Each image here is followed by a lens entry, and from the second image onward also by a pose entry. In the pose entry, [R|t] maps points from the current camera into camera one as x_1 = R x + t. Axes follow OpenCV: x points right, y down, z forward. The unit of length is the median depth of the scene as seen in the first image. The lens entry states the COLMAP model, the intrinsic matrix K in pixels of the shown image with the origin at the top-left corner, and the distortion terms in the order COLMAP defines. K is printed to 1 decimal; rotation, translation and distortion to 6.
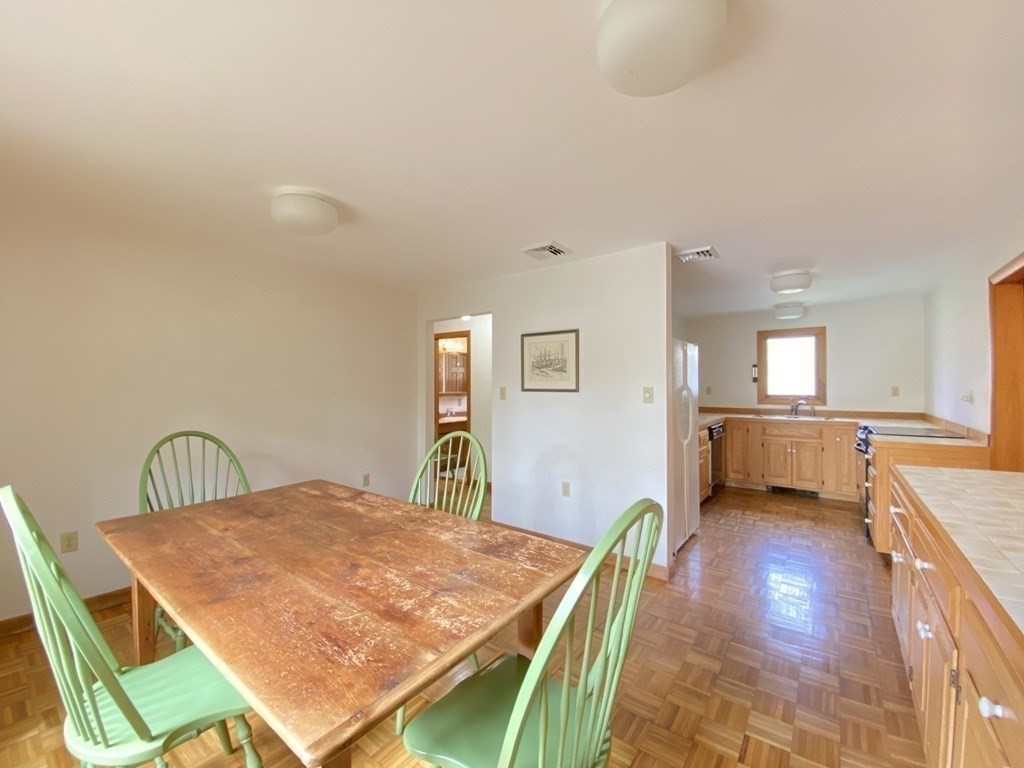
lens RADIAL K [[415.9, 0, 510.0], [0, 415.9, 375.2], [0, 0, 1]] dist [0.001503, -0.002573]
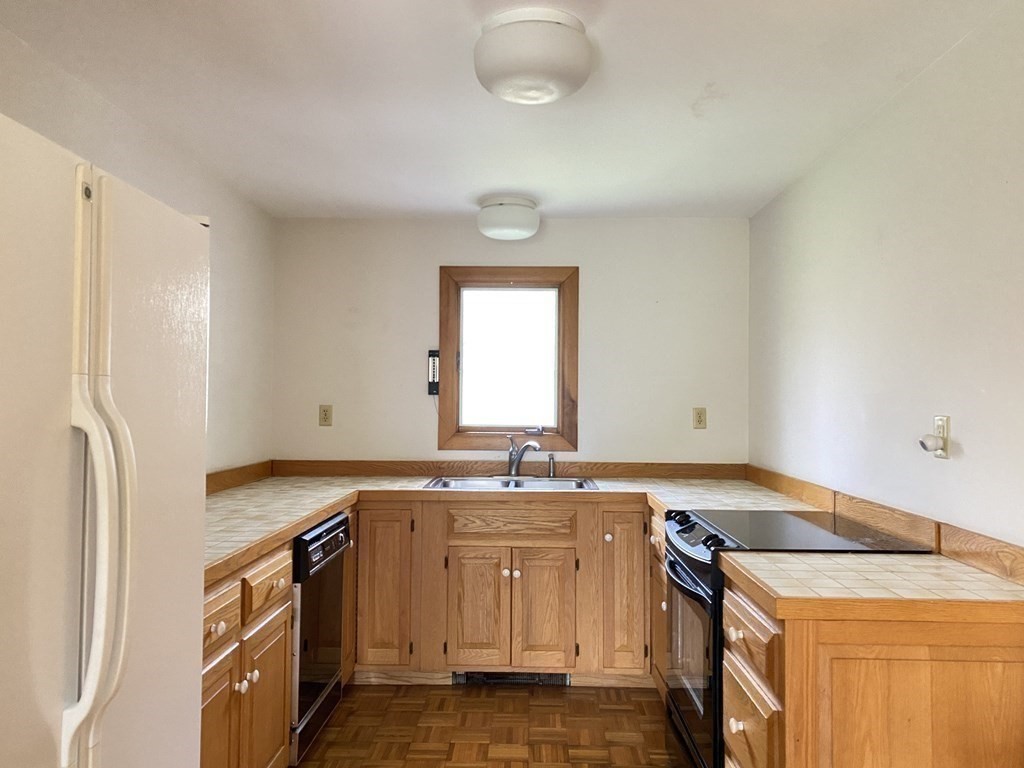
lens RADIAL K [[772.4, 0, 511.8], [0, 772.4, 383.2], [0, 0, 1]] dist [0.005269, -0.000011]
pose [[0.813321, 0.016861, 0.581571, 0.246717], [-0.016953, 0.999842, -0.005279, 0.009376], [-0.581568, -0.005566, 0.813479, 0.399171]]
